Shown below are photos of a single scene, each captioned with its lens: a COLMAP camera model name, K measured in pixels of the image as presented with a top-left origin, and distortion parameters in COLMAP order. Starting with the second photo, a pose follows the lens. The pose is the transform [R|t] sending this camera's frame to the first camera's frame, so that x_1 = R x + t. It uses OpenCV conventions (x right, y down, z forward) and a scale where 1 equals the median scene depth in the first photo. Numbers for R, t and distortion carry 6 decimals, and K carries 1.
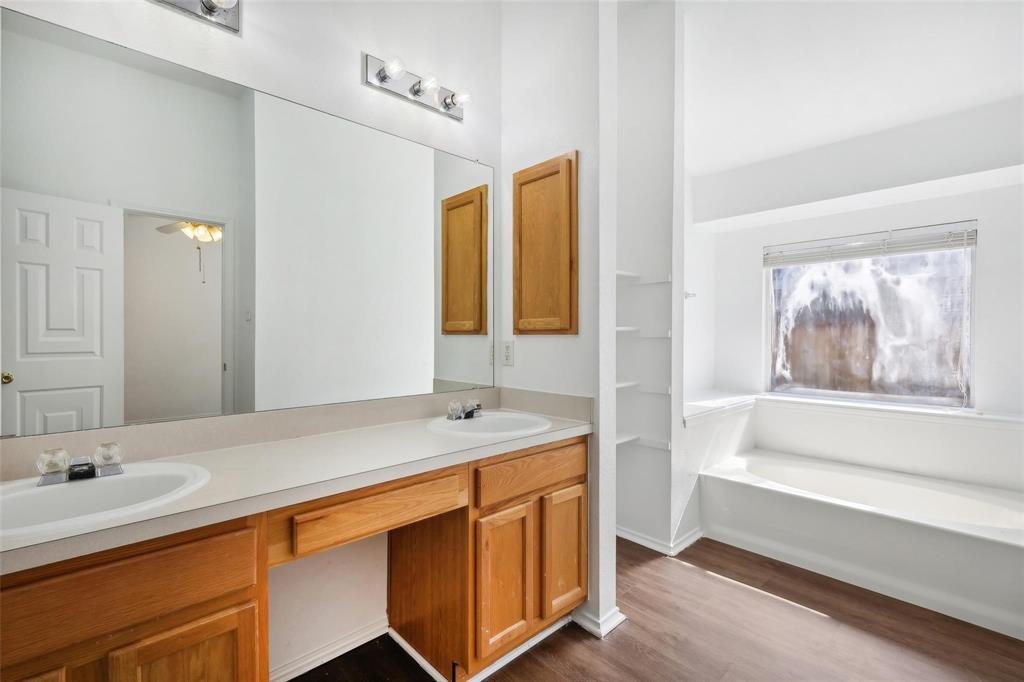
lens RADIAL K [[458.2, 0, 511.3], [0, 458.2, 340.4], [0, 0, 1]] dist [0.004488, -0.001162]
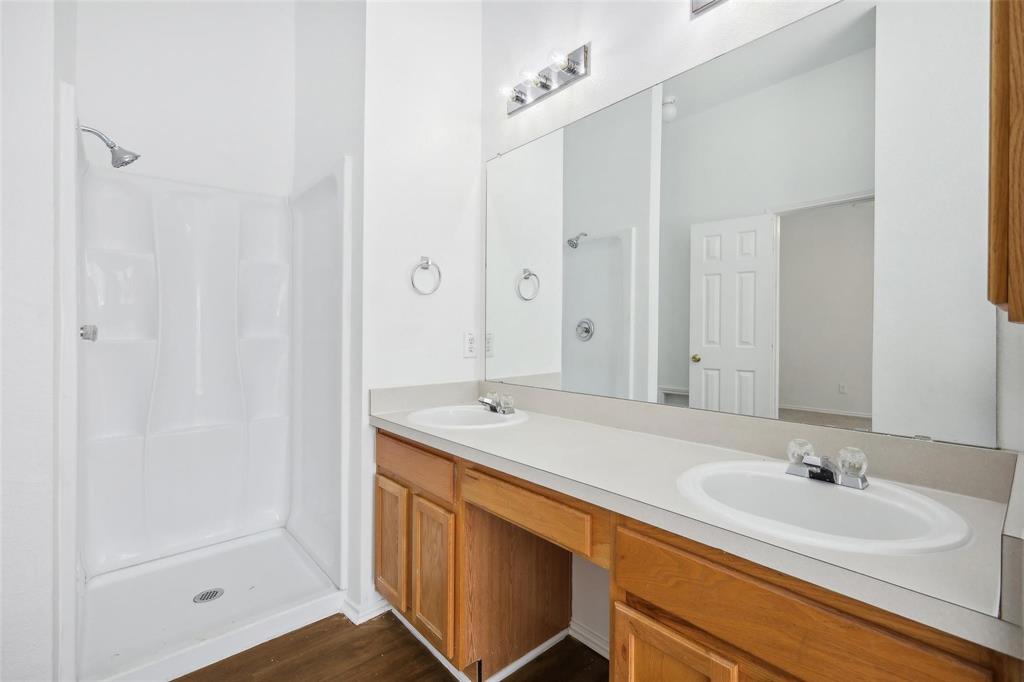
lens RADIAL K [[458.2, 0, 512.8], [0, 458.2, 335.9], [0, 0, 1]] dist [0.004488, -0.001162]
pose [[-0.044289, 0.008480, -0.998983, 0.471349], [-0.000749, 0.999963, 0.008521, 0.001088], [0.999018, 0.001125, -0.044281, 0.698302]]
